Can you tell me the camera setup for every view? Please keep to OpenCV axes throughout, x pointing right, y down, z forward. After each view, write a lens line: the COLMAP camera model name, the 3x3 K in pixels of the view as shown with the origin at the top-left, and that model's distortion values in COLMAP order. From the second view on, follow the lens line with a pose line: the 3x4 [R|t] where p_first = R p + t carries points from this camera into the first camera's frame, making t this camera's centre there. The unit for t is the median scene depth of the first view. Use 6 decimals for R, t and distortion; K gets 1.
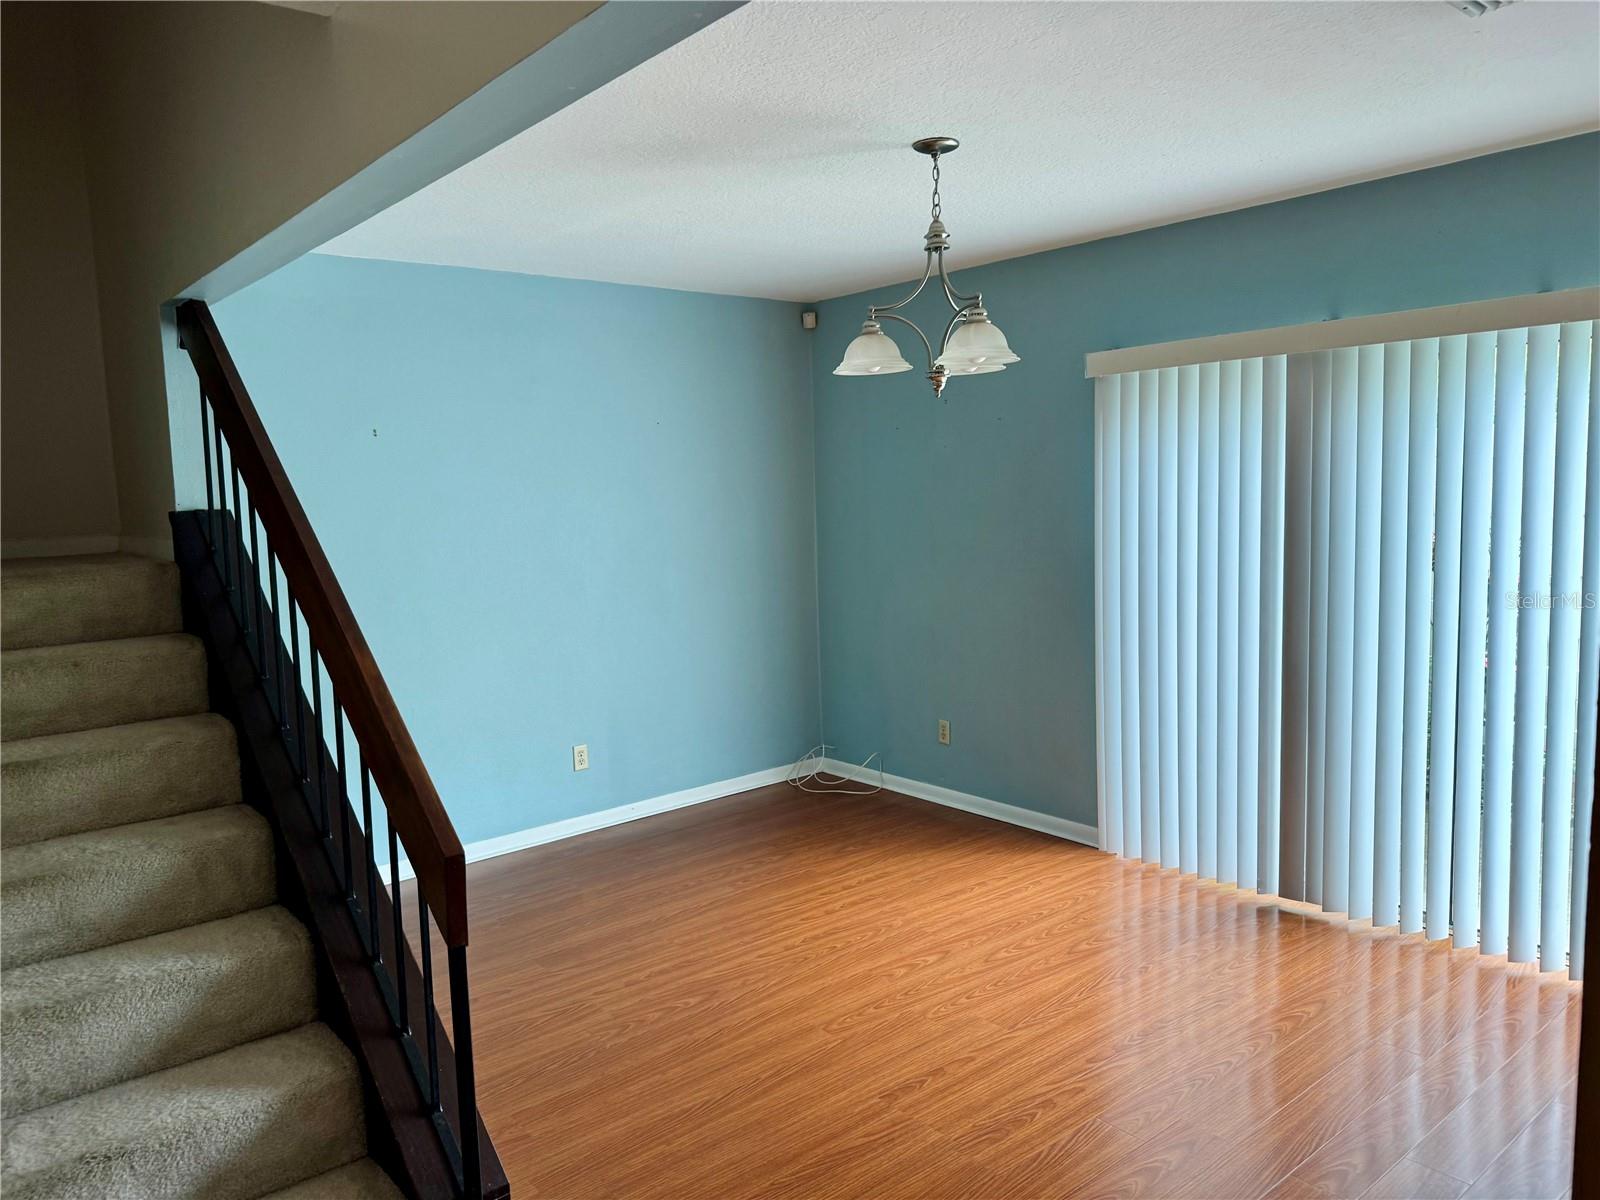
lens RADIAL K [[1129.3, 0, 791.2], [0, 1129.3, 591.3], [0, 0, 1]] dist [0.059775, -0.083086]
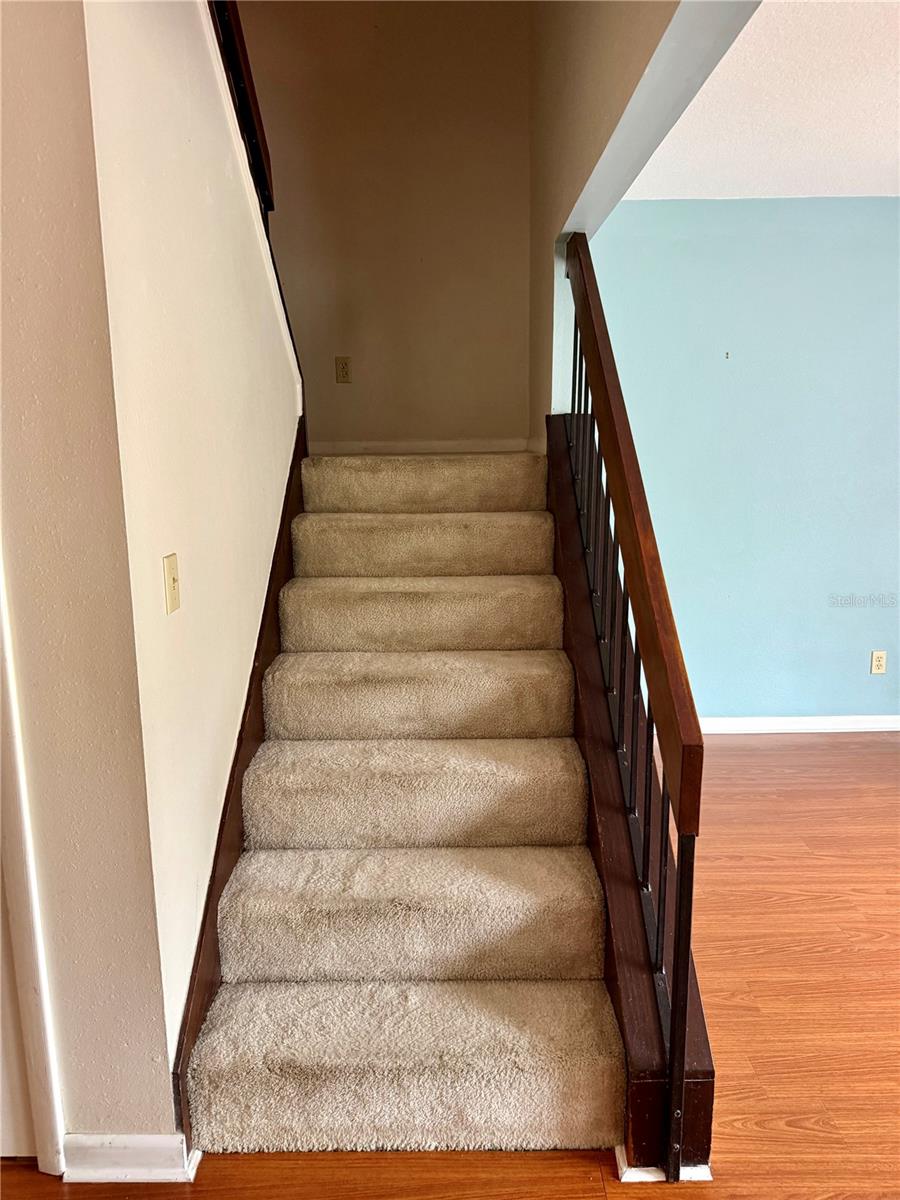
lens RADIAL K [[847.0, 0, 458.5], [0, 847.0, 592.0], [0, 0, 1]] dist [0.059775, -0.083086]
pose [[0.780521, 0.137130, -0.609903, -0.015860], [-0.078532, 0.989423, 0.121960, 0.019015], [0.620177, -0.047295, 0.783035, 0.201158]]
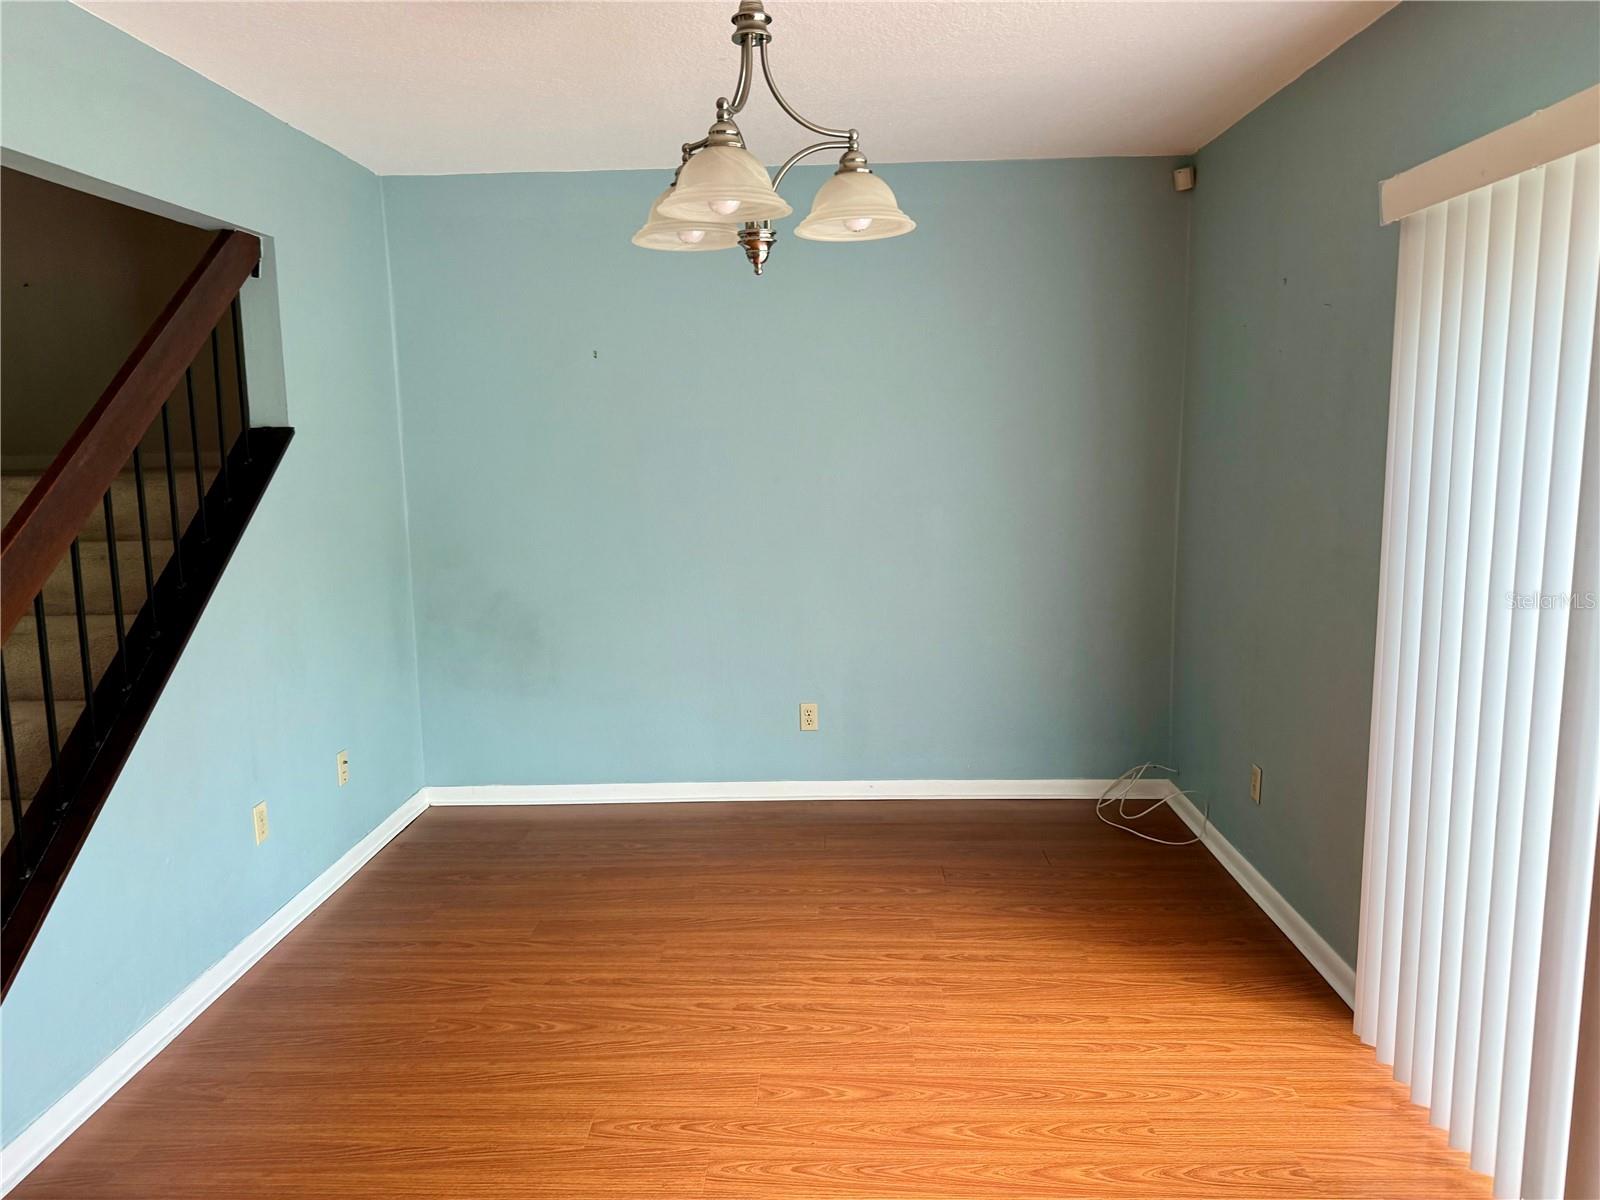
lens RADIAL K [[1129.3, 0, 796.7], [0, 1129.3, 596.9], [0, 0, 1]] dist [0.059775, -0.083086]
pose [[0.753544, 0.120424, -0.646273, 0.618311], [-0.073409, 0.992344, 0.099316, -0.058871], [0.653286, -0.027397, 0.756616, 0.542989]]
